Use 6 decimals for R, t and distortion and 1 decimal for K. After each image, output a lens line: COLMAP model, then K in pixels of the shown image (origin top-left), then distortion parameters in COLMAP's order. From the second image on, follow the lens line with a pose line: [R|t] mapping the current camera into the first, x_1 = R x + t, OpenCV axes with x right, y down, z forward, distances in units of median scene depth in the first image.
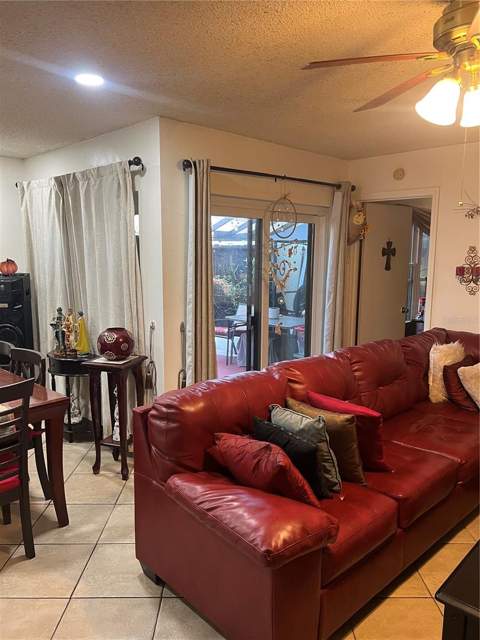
lens RADIAL K [[480.5, 0, 239.2], [0, 480.5, 314.3], [0, 0, 1]] dist [0.001348, -0.003256]
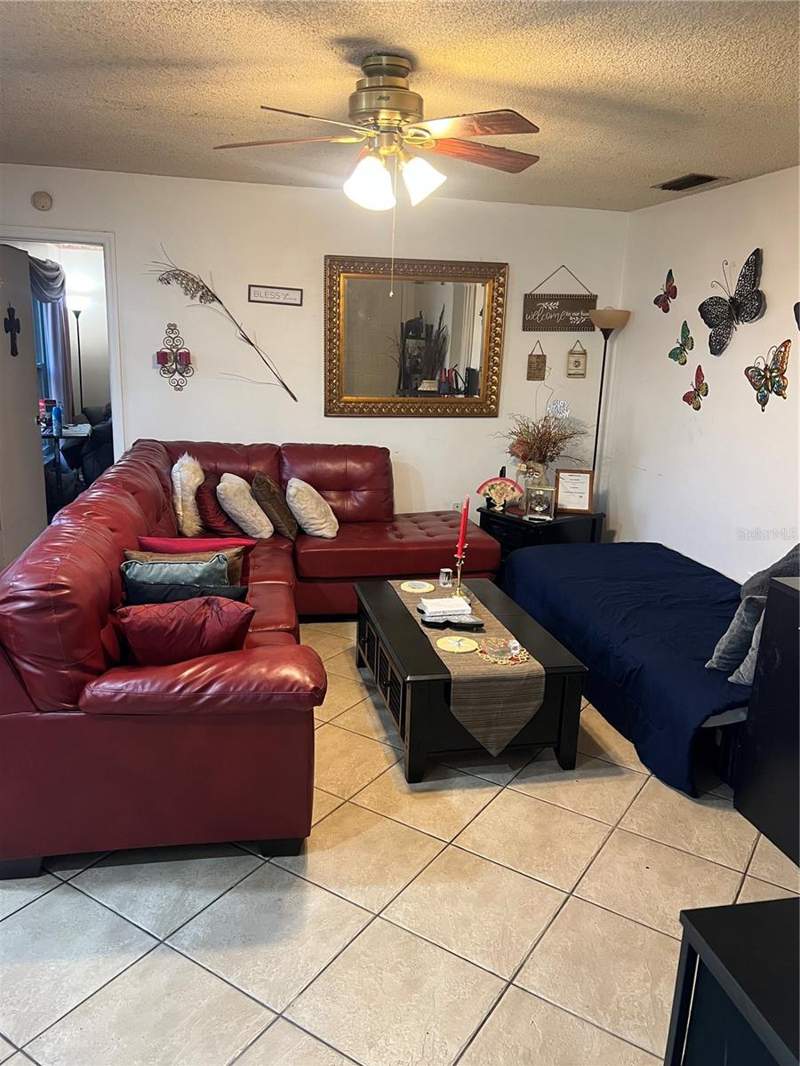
lens RADIAL K [[800.4, 0, 398.7], [0, 800.4, 523.6], [0, 0, 1]] dist [0.001348, -0.003256]
pose [[0.552790, -0.175986, 0.814526, -0.461135], [0.074505, 0.983969, 0.162032, -0.016518], [-0.829984, -0.028884, 0.557040, 0.027910]]
